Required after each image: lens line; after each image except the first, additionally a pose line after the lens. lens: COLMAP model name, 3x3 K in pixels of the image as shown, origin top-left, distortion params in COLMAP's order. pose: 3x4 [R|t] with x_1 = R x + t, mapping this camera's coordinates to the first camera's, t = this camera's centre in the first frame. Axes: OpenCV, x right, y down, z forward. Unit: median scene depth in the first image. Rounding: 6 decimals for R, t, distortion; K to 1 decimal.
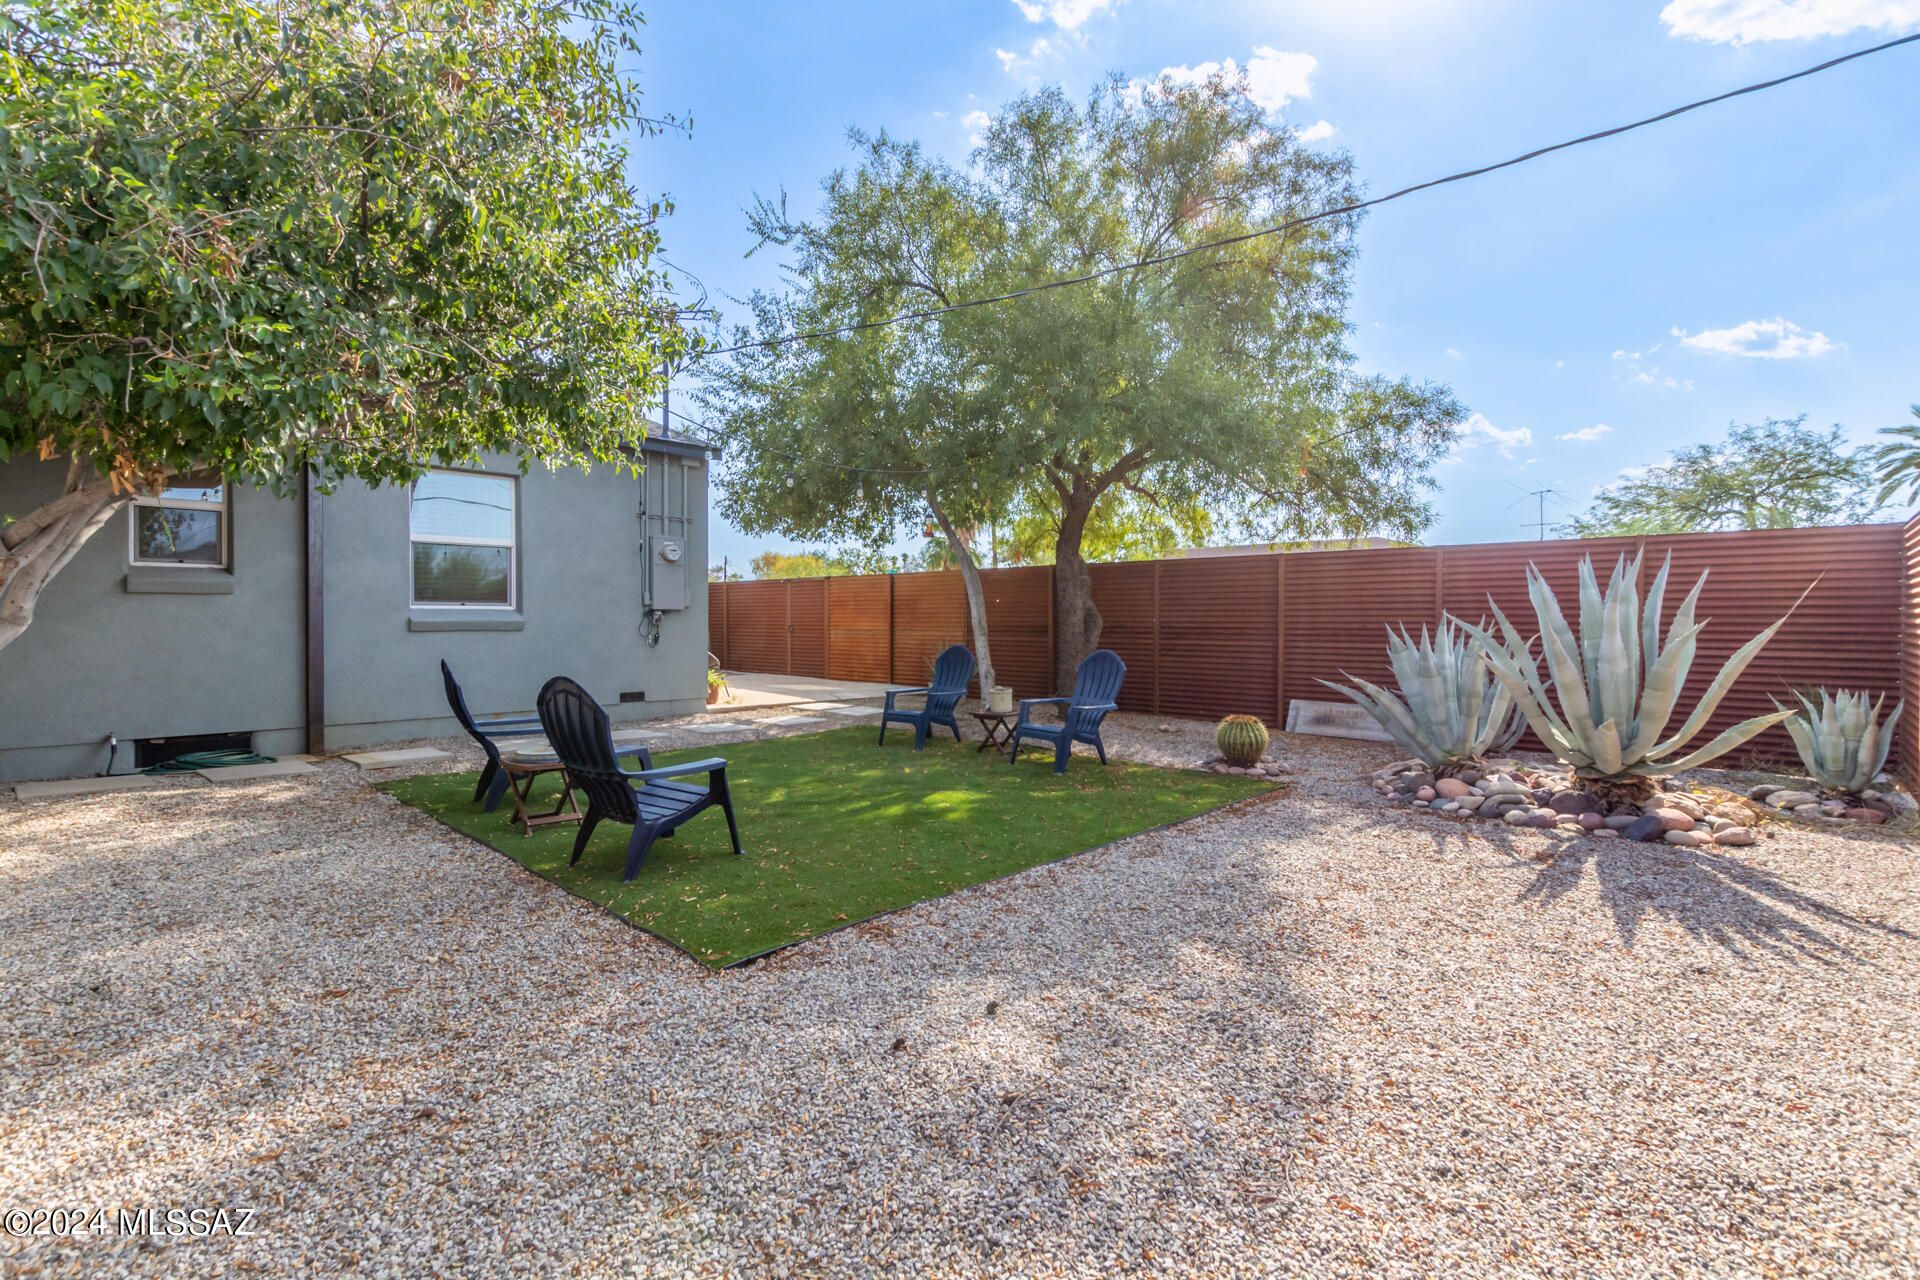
lens RADIAL K [[866.7, 0, 959.9], [0, 866.7, 636.8], [0, 0, 1]] dist [-0.003206, -0.000452]
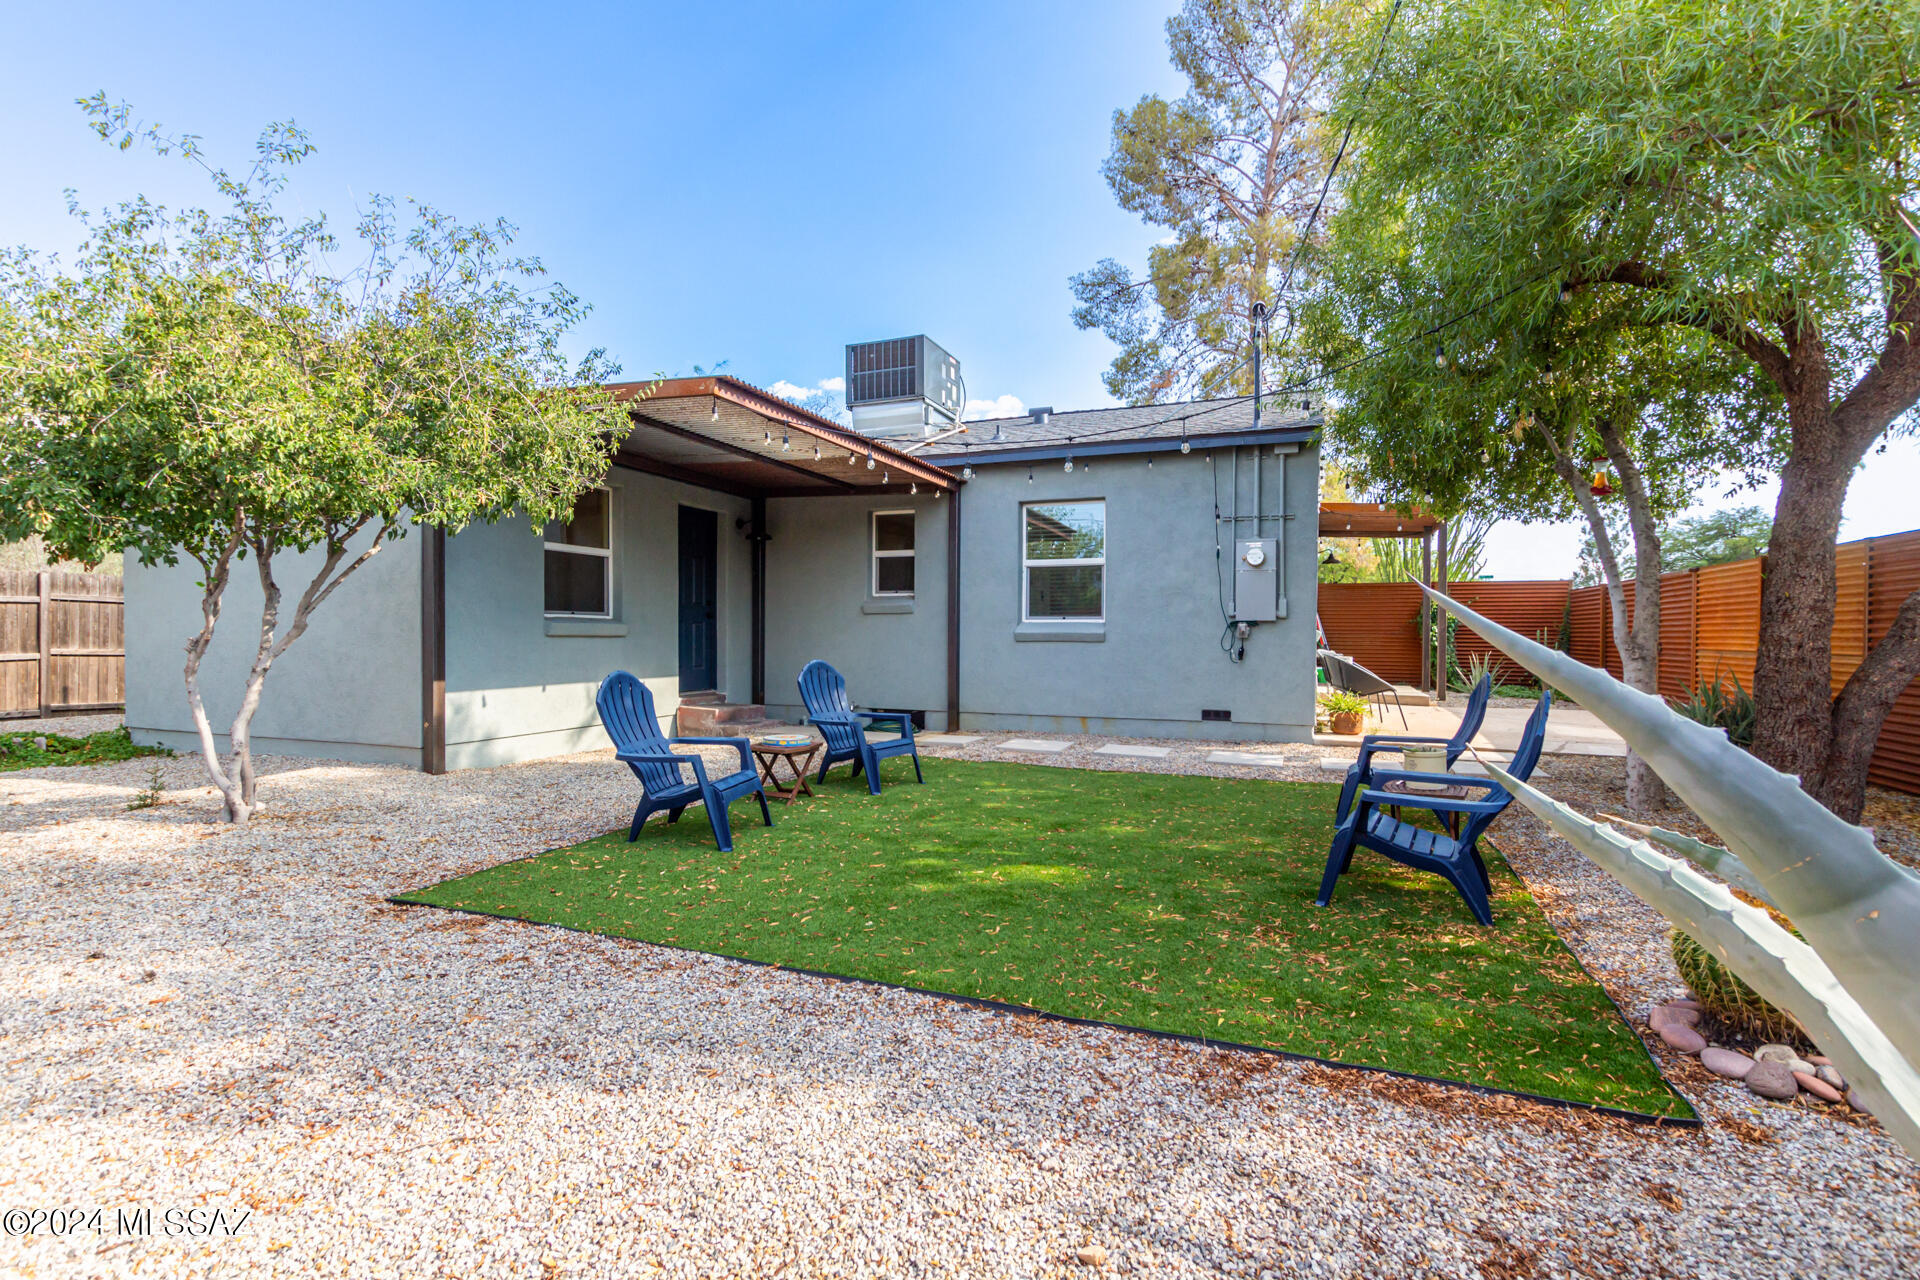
lens RADIAL K [[866.7, 0, 972.1], [0, 866.7, 635.4], [0, 0, 1]] dist [-0.003206, -0.000452]
pose [[0.393467, 0.004985, -0.919325, 0.479540], [-0.024542, 0.999686, -0.005083, -0.006832], [0.919011, 0.024562, 0.393466, 0.502775]]
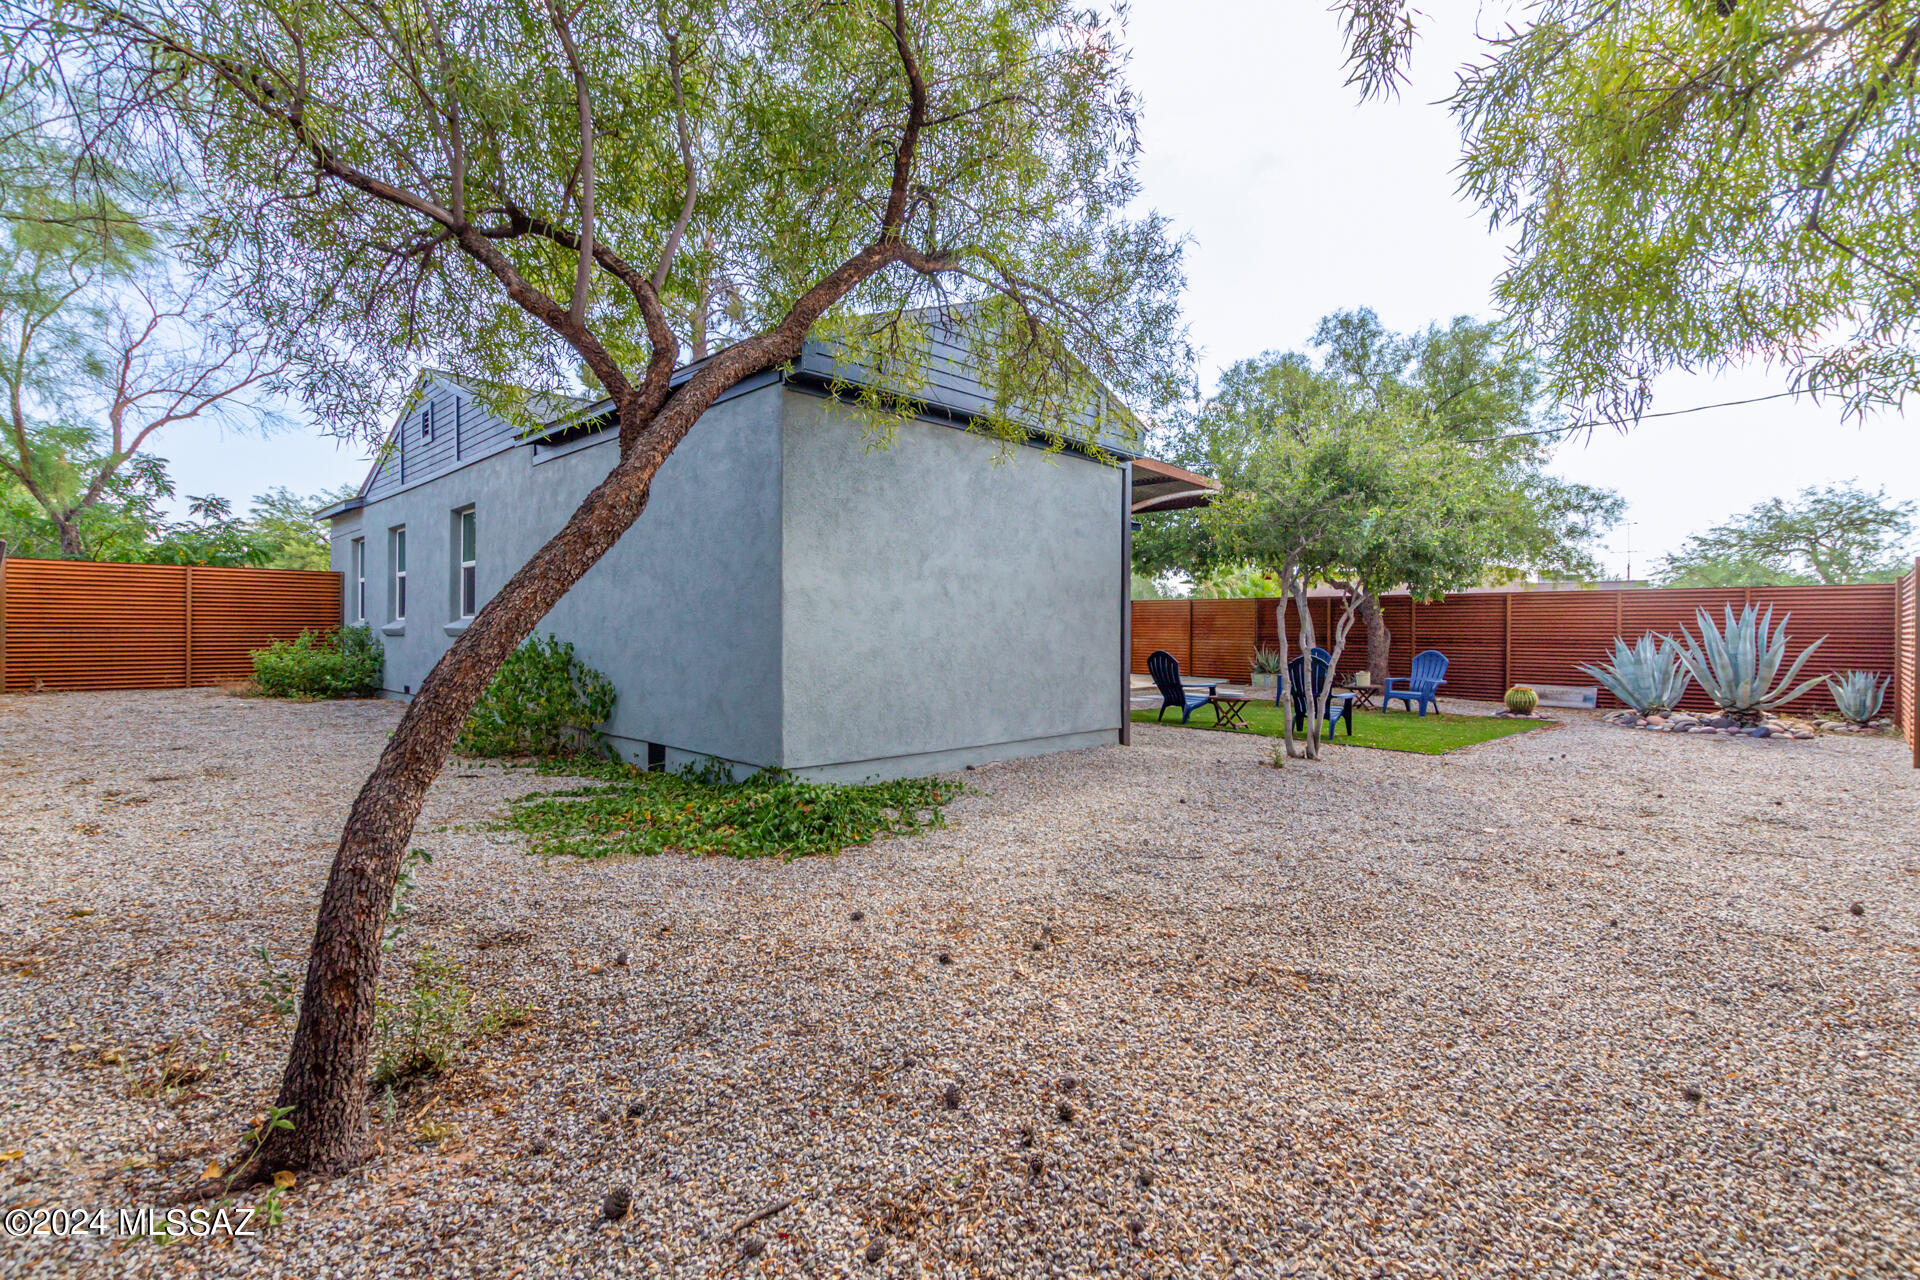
lens RADIAL K [[866.7, 0, 971.4], [0, 866.7, 632.0], [0, 0, 1]] dist [-0.003206, -0.000452]
pose [[0.999385, 0.008304, -0.034077, -0.570111], [-0.008824, 0.999847, -0.015116, 0.011194], [0.033946, 0.015408, 0.999305, -0.632090]]
